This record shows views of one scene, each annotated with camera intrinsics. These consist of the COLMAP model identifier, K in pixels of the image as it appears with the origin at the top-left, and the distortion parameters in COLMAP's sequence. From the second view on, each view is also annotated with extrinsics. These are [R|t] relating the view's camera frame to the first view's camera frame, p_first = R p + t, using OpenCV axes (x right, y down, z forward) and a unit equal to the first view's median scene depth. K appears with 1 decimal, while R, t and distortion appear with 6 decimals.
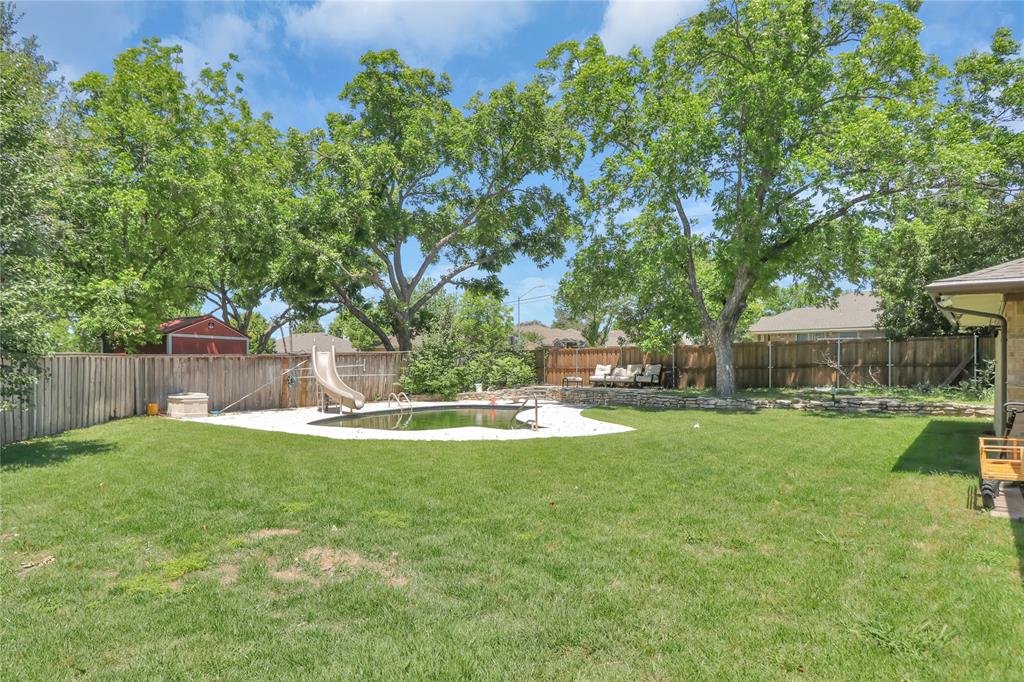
lens RADIAL K [[573.6, 0, 513.2], [0, 573.6, 357.7], [0, 0, 1]] dist [-0.006057, -0.001377]
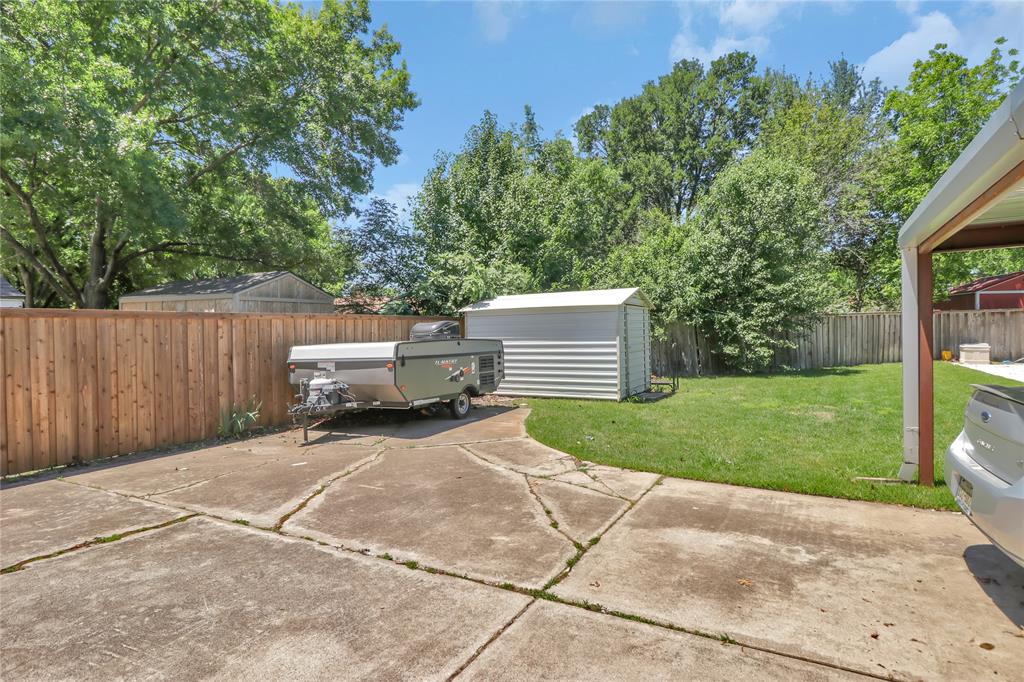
lens RADIAL K [[571.9, 0, 512.0], [0, 571.9, 341.0], [0, 0, 1]] dist [-0.006506, -0.002105]
pose [[0.132925, 0.025586, -0.990796, 0.312860], [0.027131, 0.999198, 0.029443, -0.001614], [0.990755, -0.030795, 0.132125, -0.060618]]
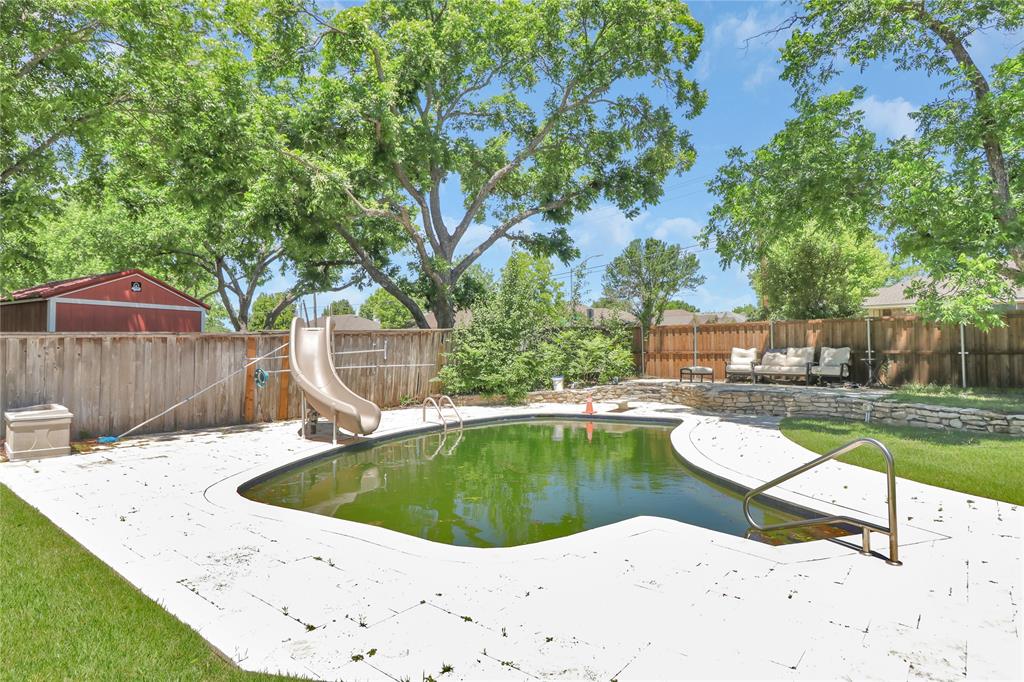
lens RADIAL K [[558.4, 0, 514.6], [0, 558.4, 321.3], [0, 0, 1]] dist [-0.026399, -0.000681]
pose [[0.998832, -0.005505, -0.047996, -0.079972], [0.003838, 0.999388, -0.034760, 0.002685], [0.048158, 0.034535, 0.998243, 0.360326]]
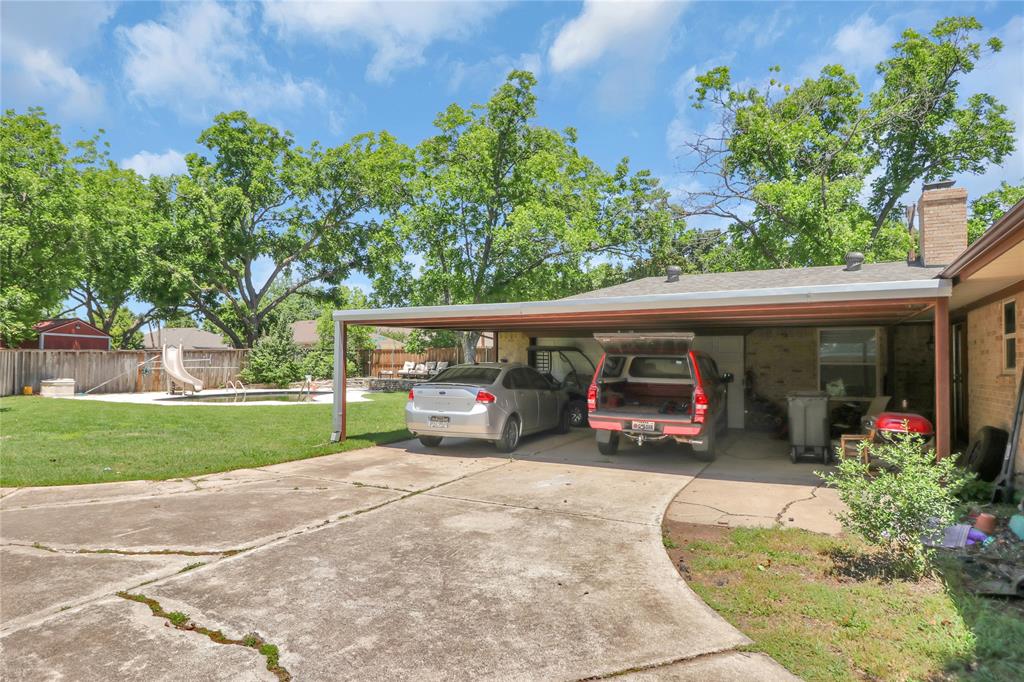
lens RADIAL K [[571.9, 0, 512.0], [0, 571.9, 341.0], [0, 0, 1]] dist [-0.006506, -0.002105]
pose [[0.984469, 0.018192, 0.174614, 0.164520], [-0.013592, 0.999529, -0.027504, -0.002496], [-0.175033, 0.024704, 0.984253, -0.337228]]
